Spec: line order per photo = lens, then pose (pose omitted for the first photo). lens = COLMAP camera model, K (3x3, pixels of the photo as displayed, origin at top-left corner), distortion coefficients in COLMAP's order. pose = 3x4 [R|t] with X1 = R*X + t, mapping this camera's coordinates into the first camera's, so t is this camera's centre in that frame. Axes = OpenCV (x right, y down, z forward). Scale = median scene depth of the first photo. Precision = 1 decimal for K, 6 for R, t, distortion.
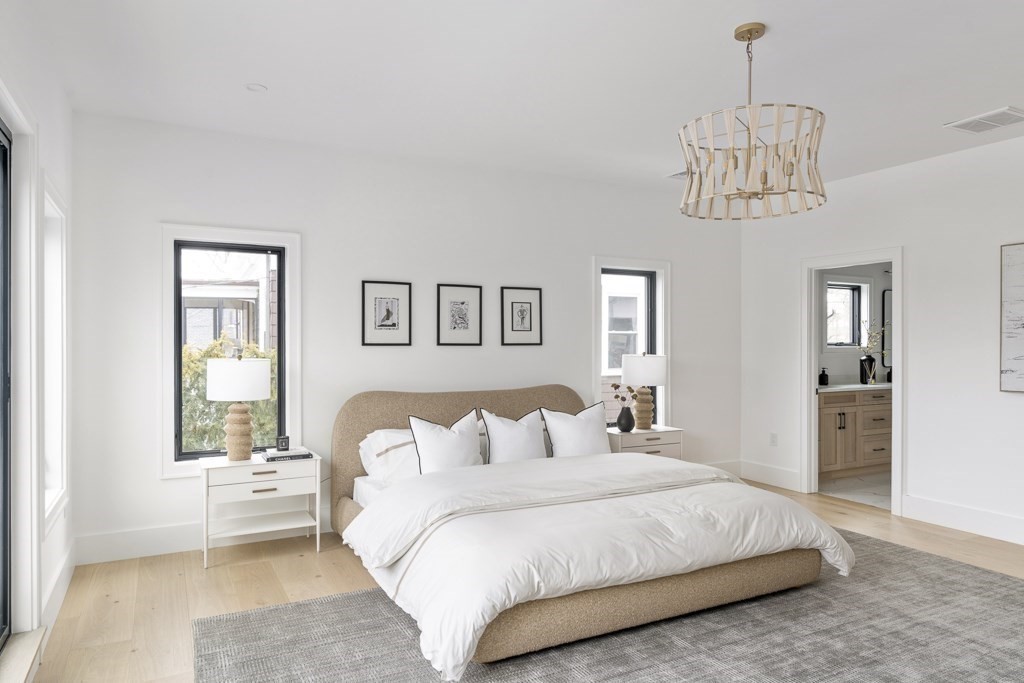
lens RADIAL K [[677.8, 0, 514.4], [0, 677.8, 342.1], [0, 0, 1]] dist [0.007997, 0.001794]
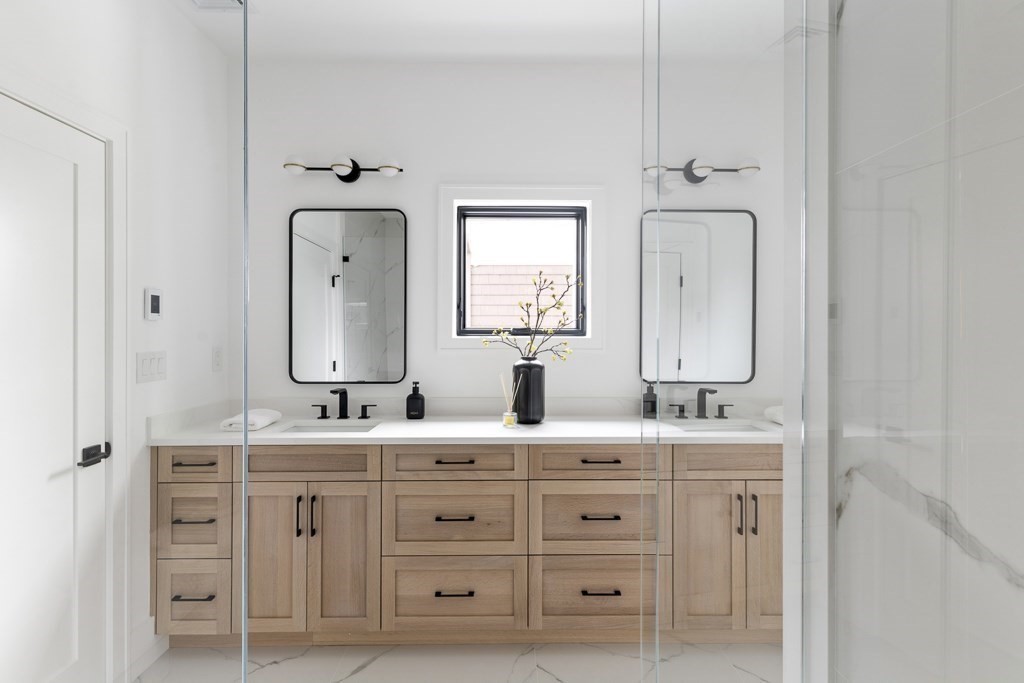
lens RADIAL K [[489.8, 0, 511.8], [0, 489.8, 339.3], [0, 0, 1]] dist [0.002994, 0.000370]
pose [[0.890190, 0.012565, -0.455416, 0.596657], [-0.003979, 0.999796, 0.019805, 0.001435], [0.455572, -0.015818, 0.890058, 0.649095]]
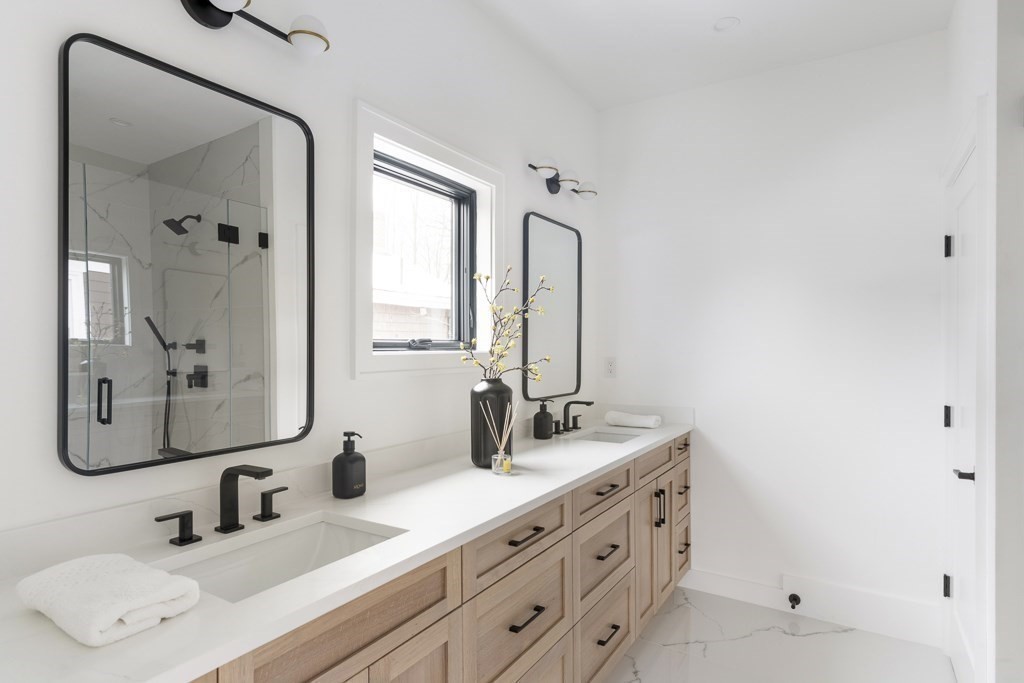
lens RADIAL K [[561.0, 0, 506.7], [0, 561.0, 339.3], [0, 0, 1]] dist [-0.016391, 0.000013]
pose [[0.872583, 0.007585, 0.488407, 0.357674], [-0.003630, 0.999953, -0.009045, 0.002679], [-0.488453, 0.006119, 0.872569, 0.690586]]
